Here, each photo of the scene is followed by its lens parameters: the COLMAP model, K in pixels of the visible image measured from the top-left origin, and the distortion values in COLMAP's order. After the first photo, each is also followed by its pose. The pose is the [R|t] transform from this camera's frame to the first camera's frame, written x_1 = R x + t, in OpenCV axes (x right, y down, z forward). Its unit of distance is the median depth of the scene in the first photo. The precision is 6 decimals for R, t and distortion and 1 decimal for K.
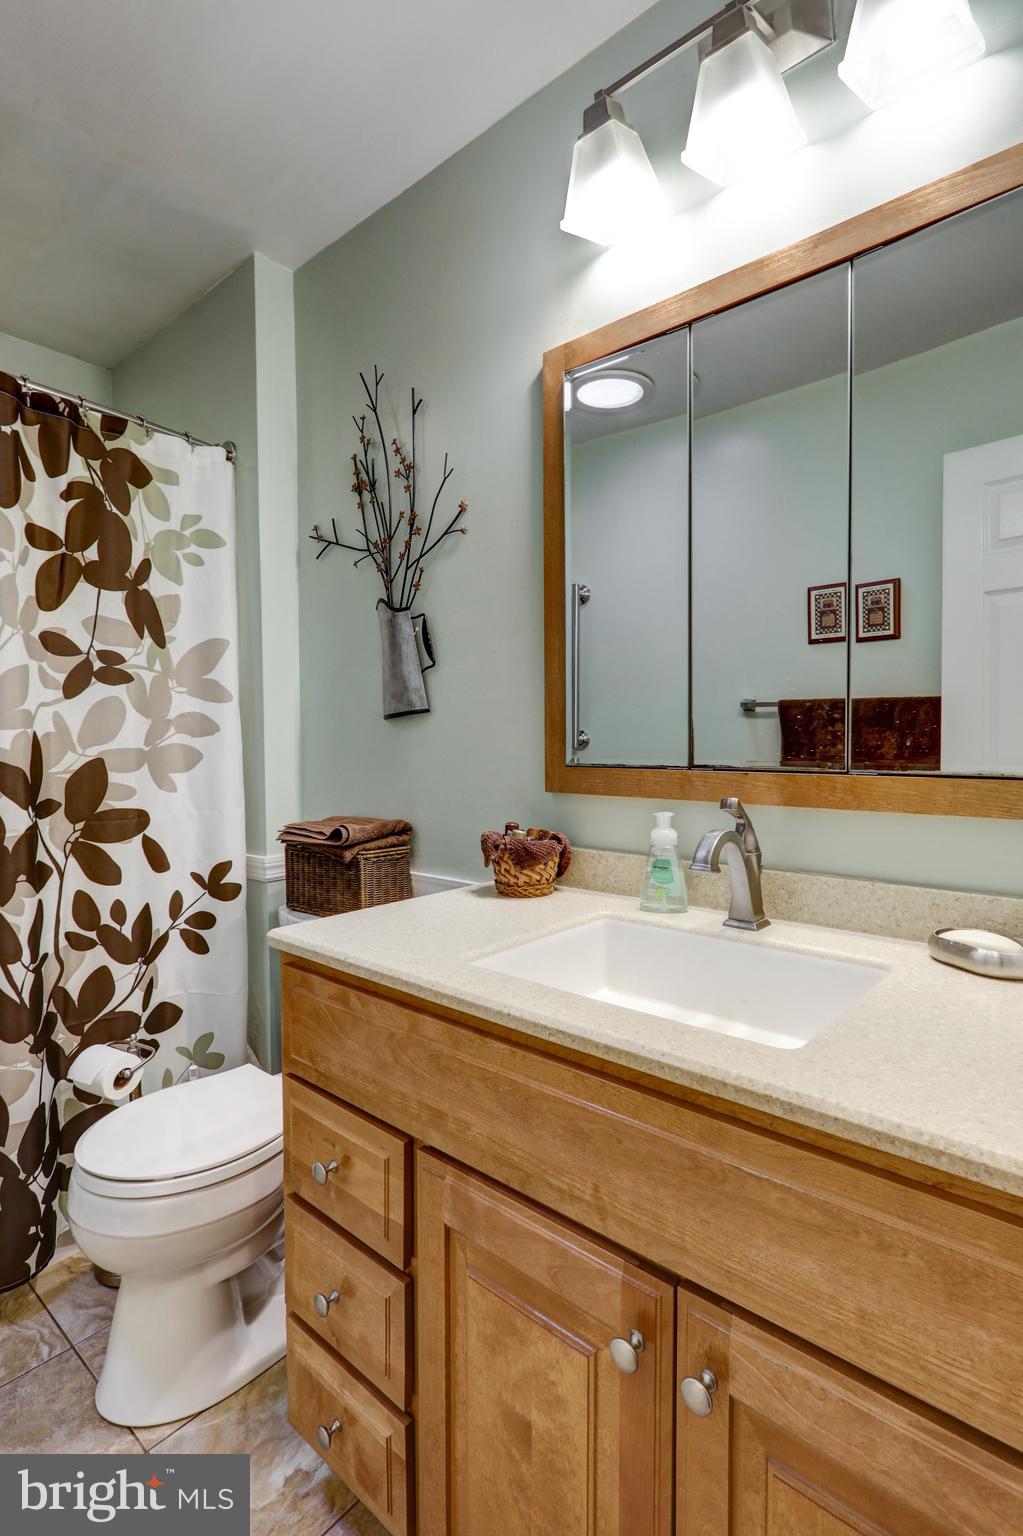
lens RADIAL K [[736.2, 0, 500.2], [0, 736.2, 853.0], [0, 0, 1]] dist [0.000669, 0.001872]
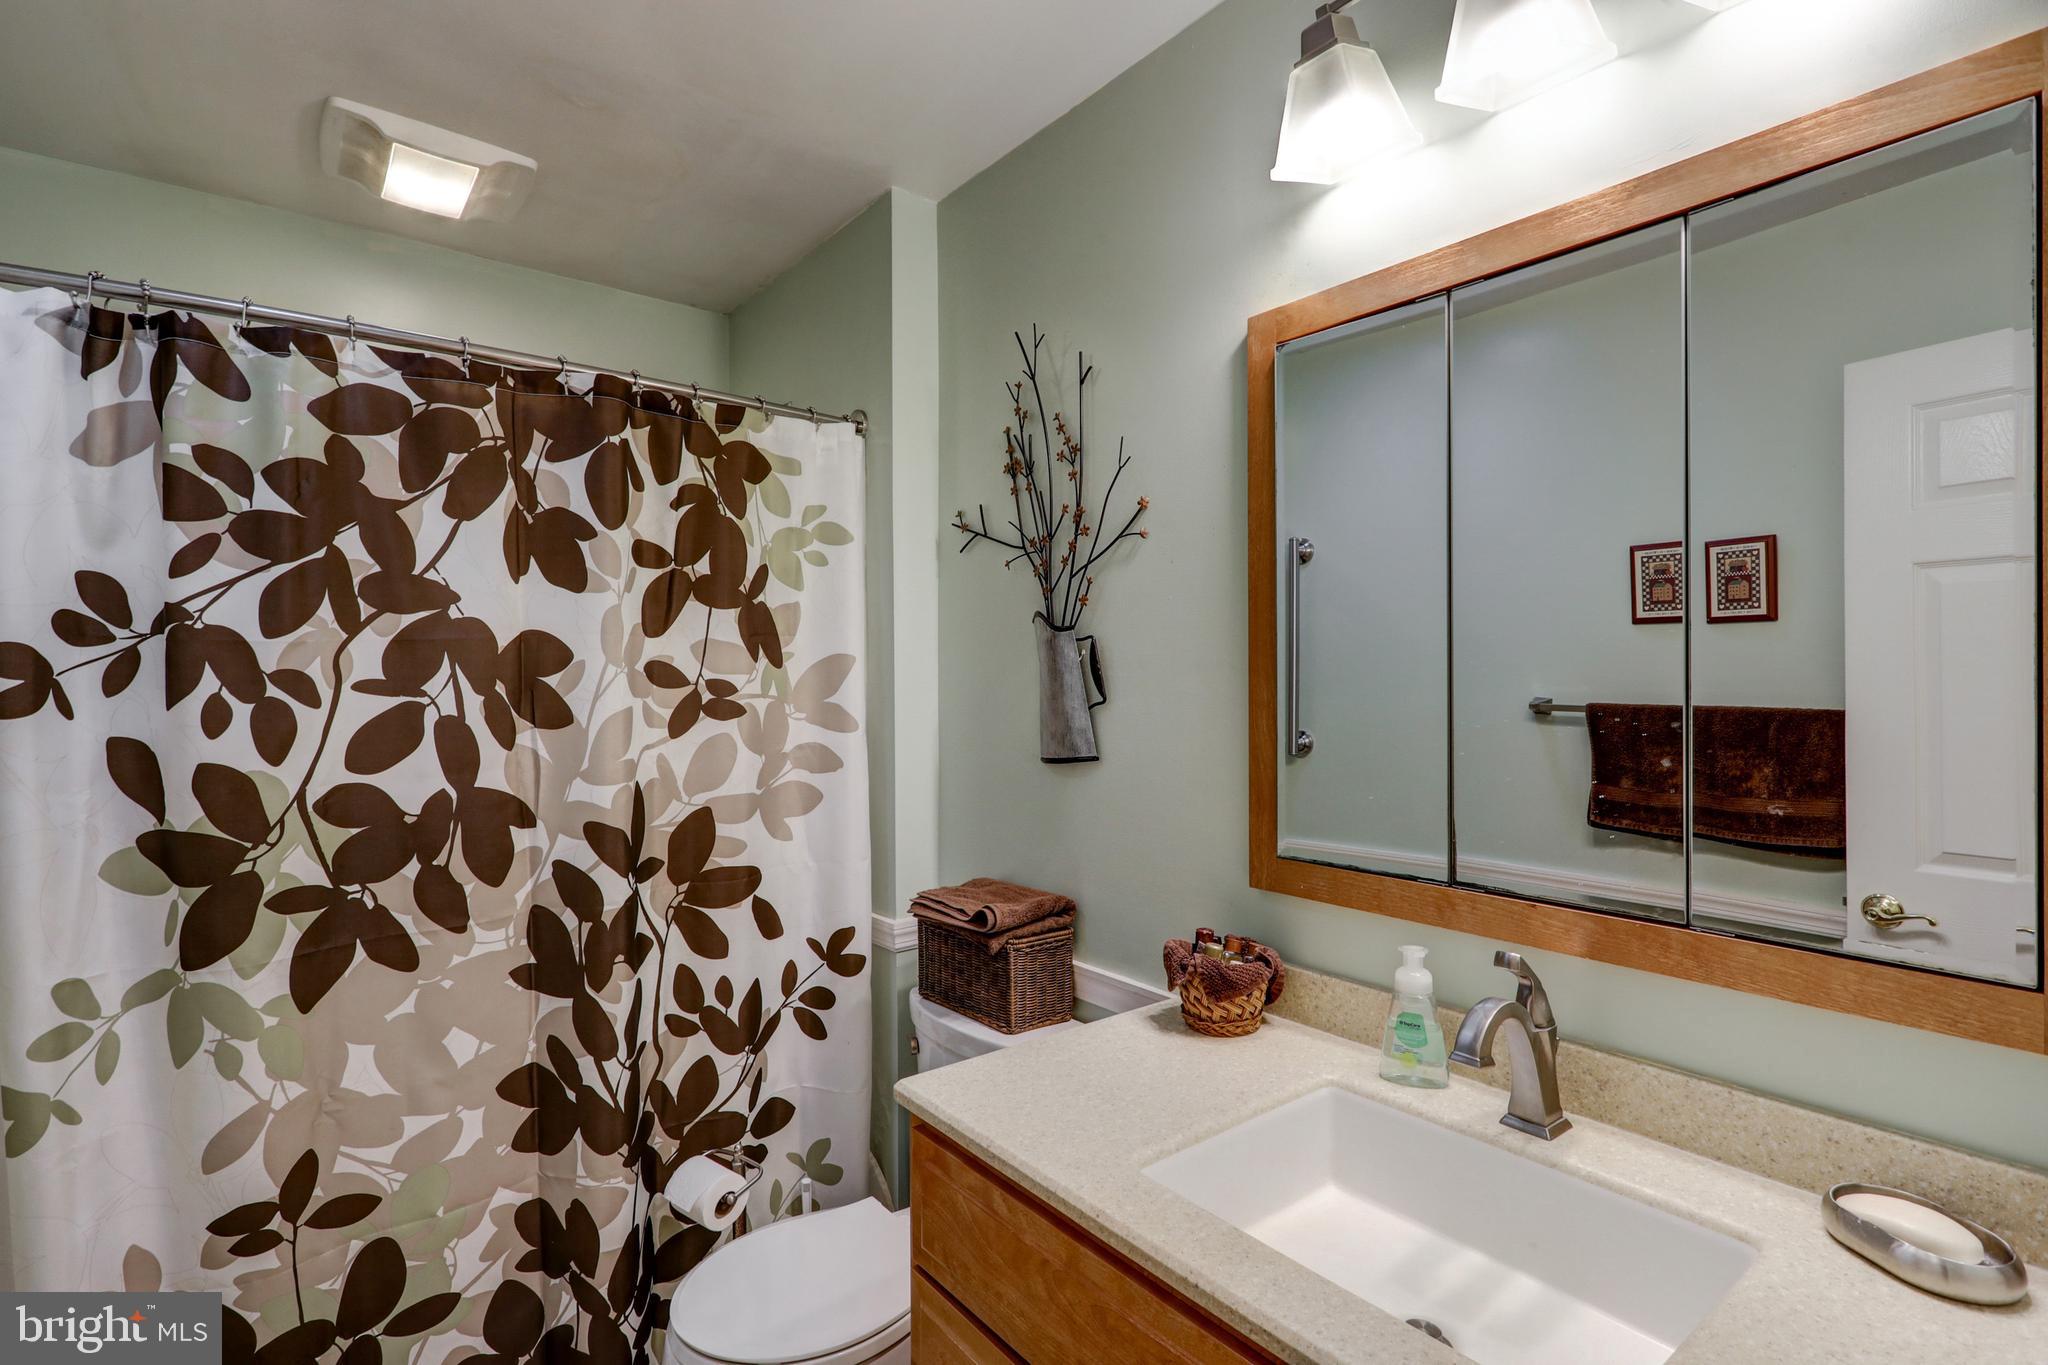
lens RADIAL K [[961.1, 0, 1024.0], [0, 961.1, 682.5], [0, 0, 1]] dist [0.002710, 0.001674]
pose [[0.984164, 0.003793, -0.177222, 0.006757], [-0.008996, 0.999552, -0.028562, -0.245043], [0.177034, 0.029704, 0.983756, -0.020811]]
